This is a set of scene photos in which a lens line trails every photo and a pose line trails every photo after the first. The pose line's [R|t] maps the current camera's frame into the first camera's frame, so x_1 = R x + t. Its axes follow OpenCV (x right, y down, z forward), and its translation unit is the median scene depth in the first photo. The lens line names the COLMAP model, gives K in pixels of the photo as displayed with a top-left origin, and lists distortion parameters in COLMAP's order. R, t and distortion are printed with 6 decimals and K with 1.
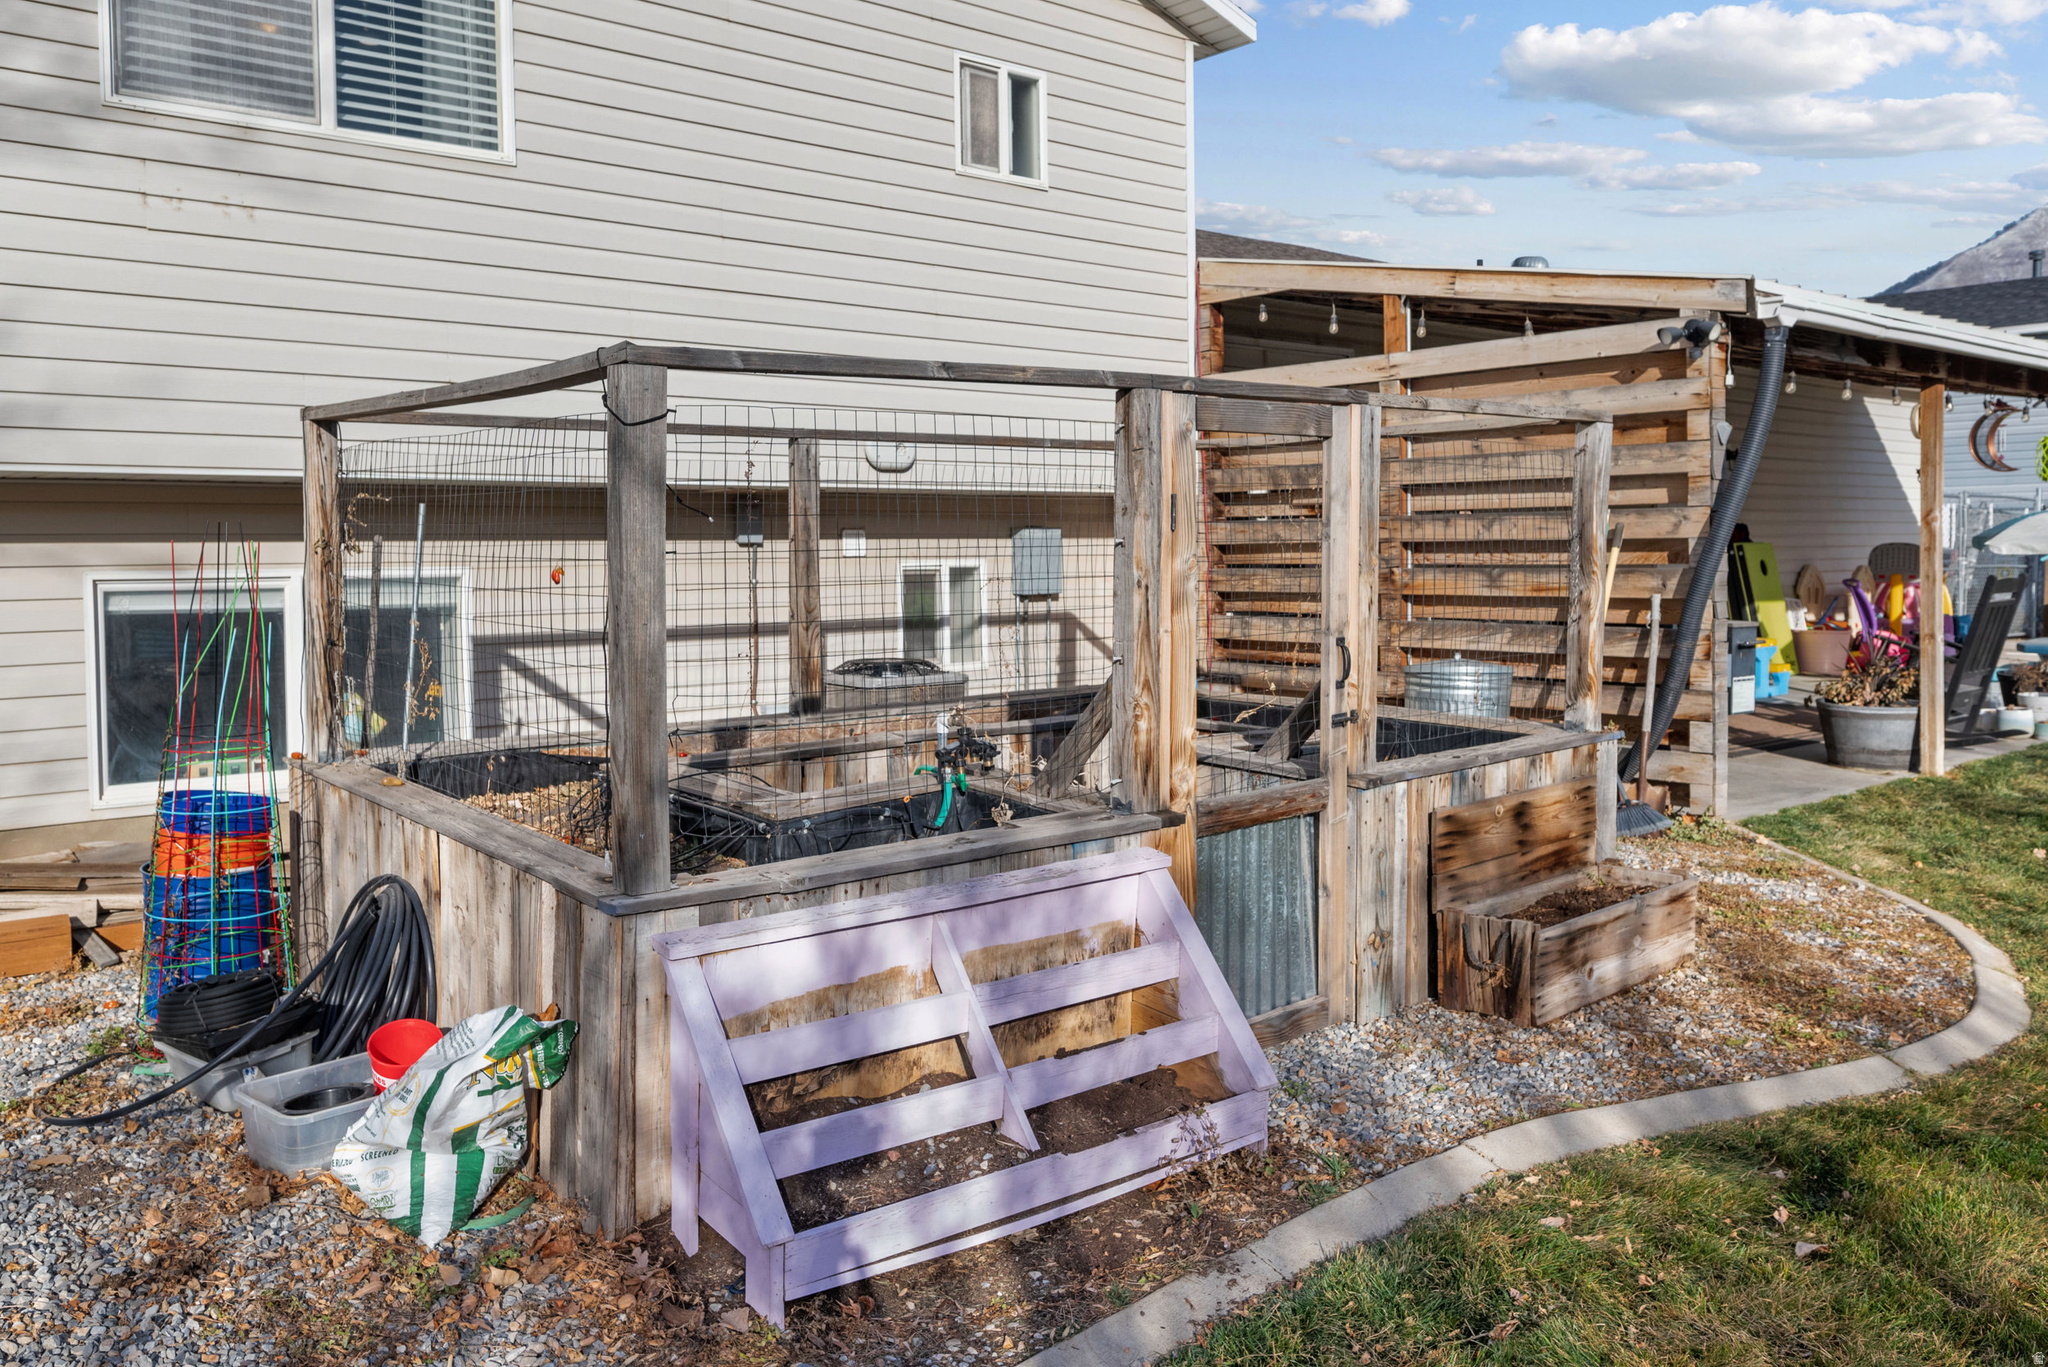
lens RADIAL K [[1633.0, 0, 1025.2], [0, 1633.0, 574.6], [0, 0, 1]] dist [0.000200, 0.000695]
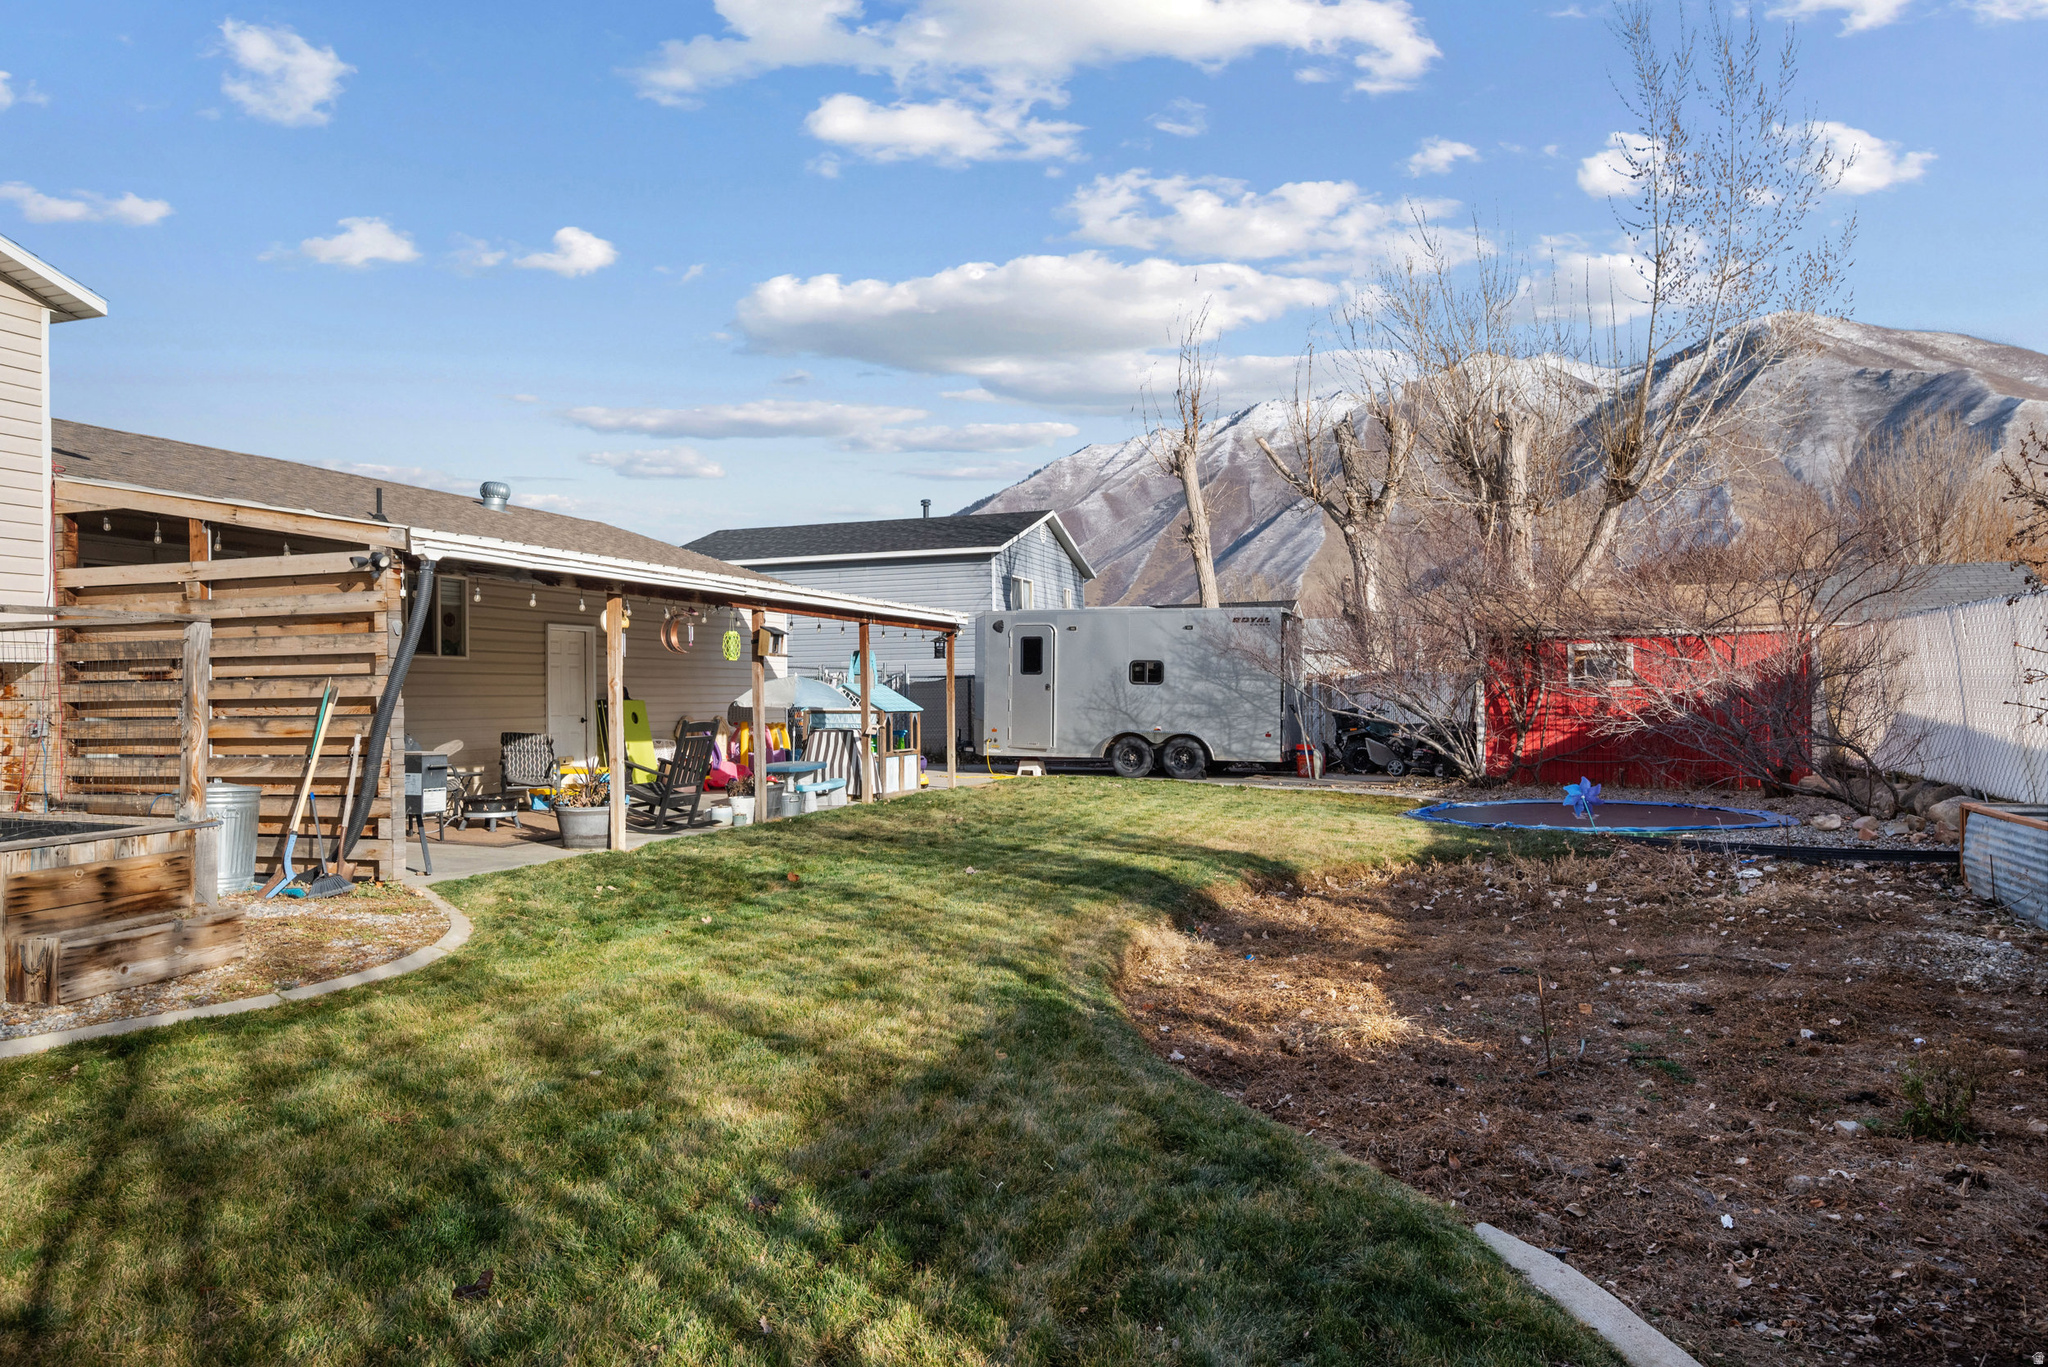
lens RADIAL K [[1383.5, 0, 1033.6], [0, 1383.5, 675.1], [0, 0, 1]] dist [-0.003318, -0.000435]
pose [[0.856689, 0.006874, 0.515787, 0.237394], [0.012979, 0.999307, -0.034876, 0.009060], [-0.515670, 0.036573, 0.856007, -0.358472]]
